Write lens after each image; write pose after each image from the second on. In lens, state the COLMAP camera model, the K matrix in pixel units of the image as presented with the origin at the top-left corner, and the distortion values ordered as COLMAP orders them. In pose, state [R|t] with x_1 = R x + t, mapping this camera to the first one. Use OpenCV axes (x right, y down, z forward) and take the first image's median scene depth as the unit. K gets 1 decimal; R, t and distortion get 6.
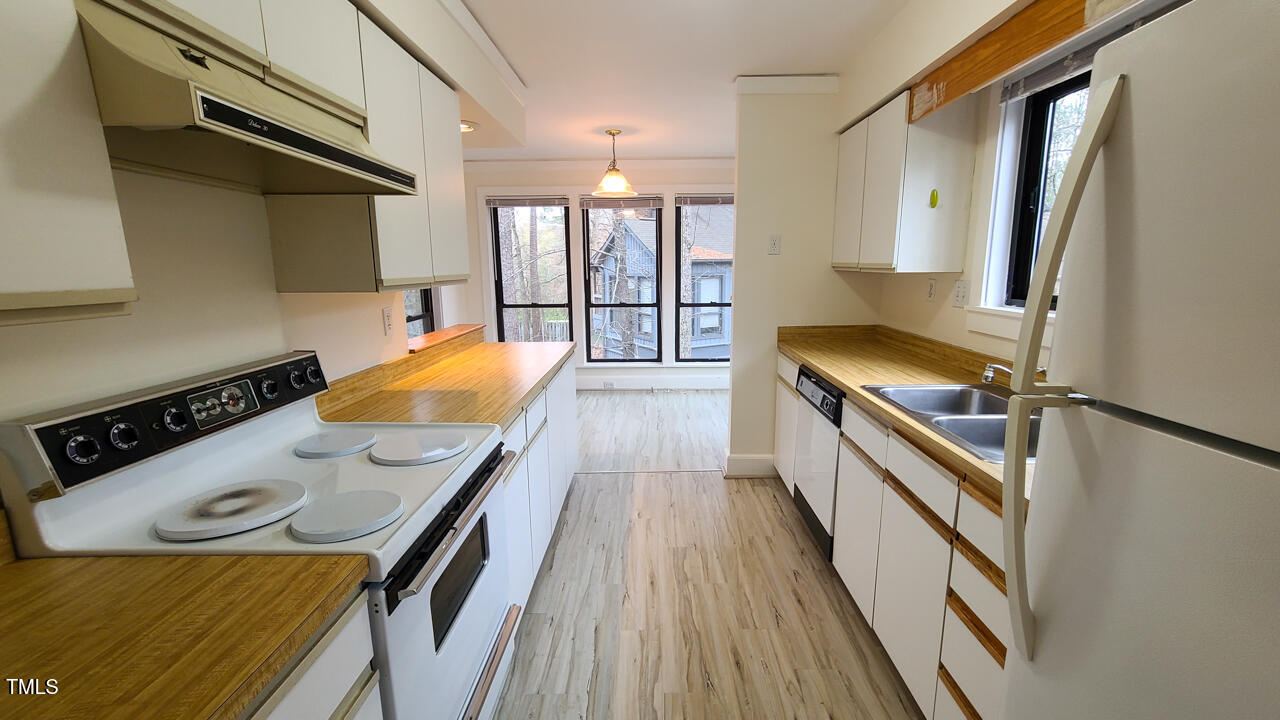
lens RADIAL K [[526.8, 0, 643.1], [0, 526.8, 363.1], [0, 0, 1]] dist [-0.008542, 0.005516]
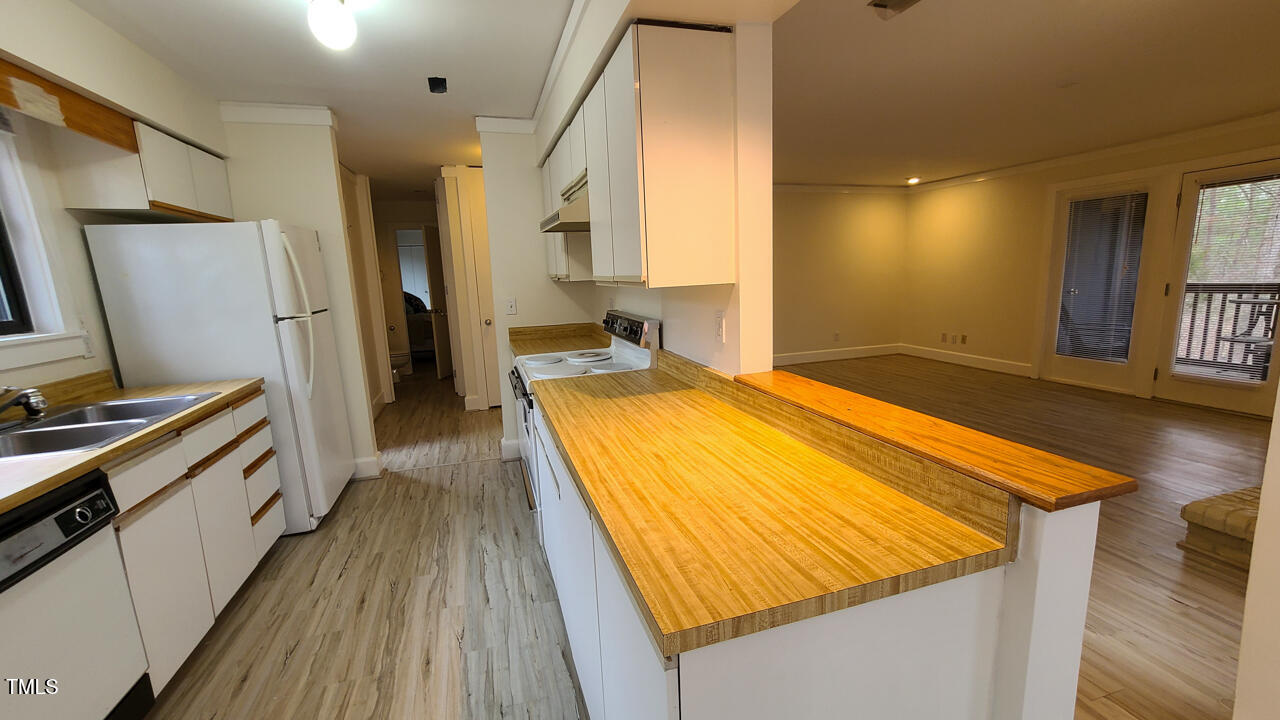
lens RADIAL K [[526.8, 0, 644.5], [0, 526.8, 364.9], [0, 0, 1]] dist [-0.008542, 0.005516]
pose [[-0.946671, 0.099709, -0.306386, -0.109840], [-0.015670, 0.935539, 0.352875, -0.347207], [0.321821, 0.338858, -0.884085, 1.884815]]
